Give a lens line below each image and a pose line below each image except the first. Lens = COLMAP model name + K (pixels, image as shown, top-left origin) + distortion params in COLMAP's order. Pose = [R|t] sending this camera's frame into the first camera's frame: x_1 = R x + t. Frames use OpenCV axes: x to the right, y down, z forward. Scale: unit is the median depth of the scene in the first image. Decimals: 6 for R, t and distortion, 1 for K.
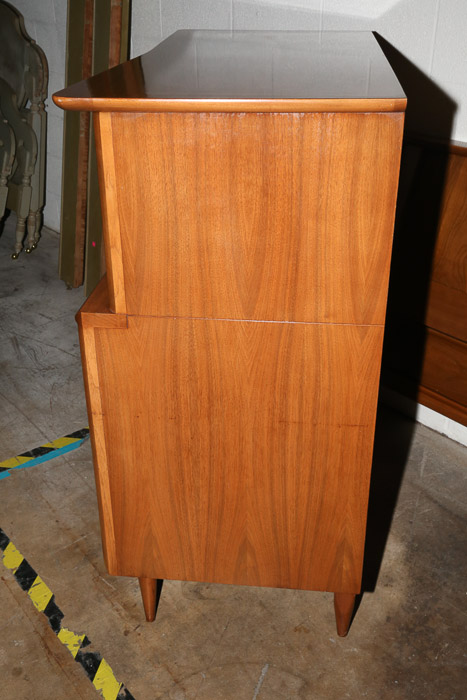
lens RADIAL K [[771.9, 0, 234.7], [0, 771.9, 352.6], [0, 0, 1]] dist [0.026401, 0.000000]
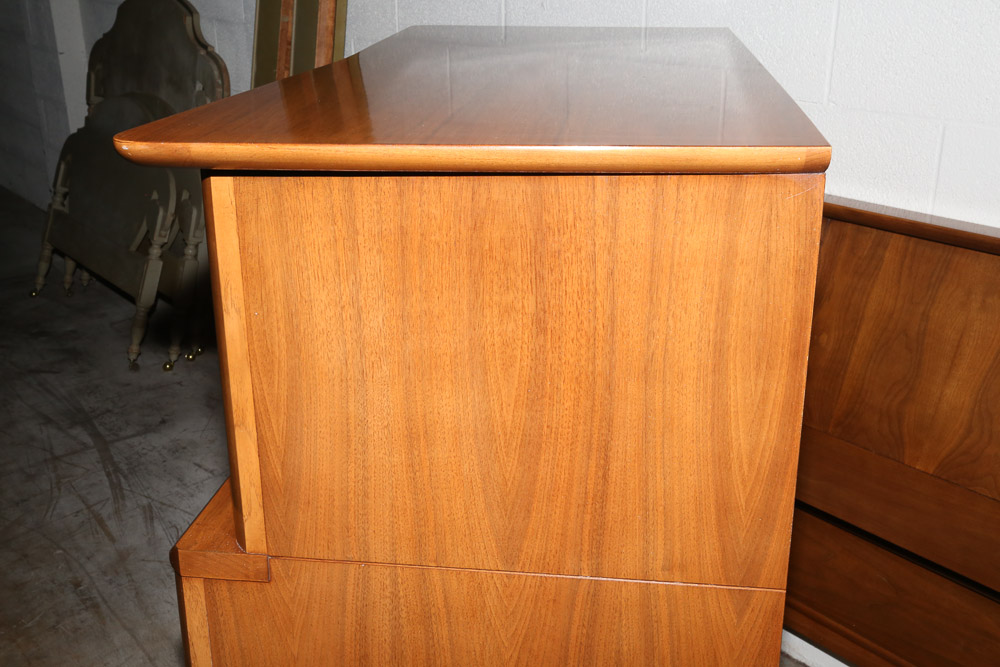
lens RADIAL K [[1102.7, 0, 498.3], [0, 1102.7, 330.2], [0, 0, 1]] dist [0.026401, 0.000000]
pose [[0.999785, 0.005600, -0.019978, 0.024918], [-0.008226, 0.990959, -0.133909, -0.103424], [0.019048, 0.134044, 0.990792, 0.282416]]
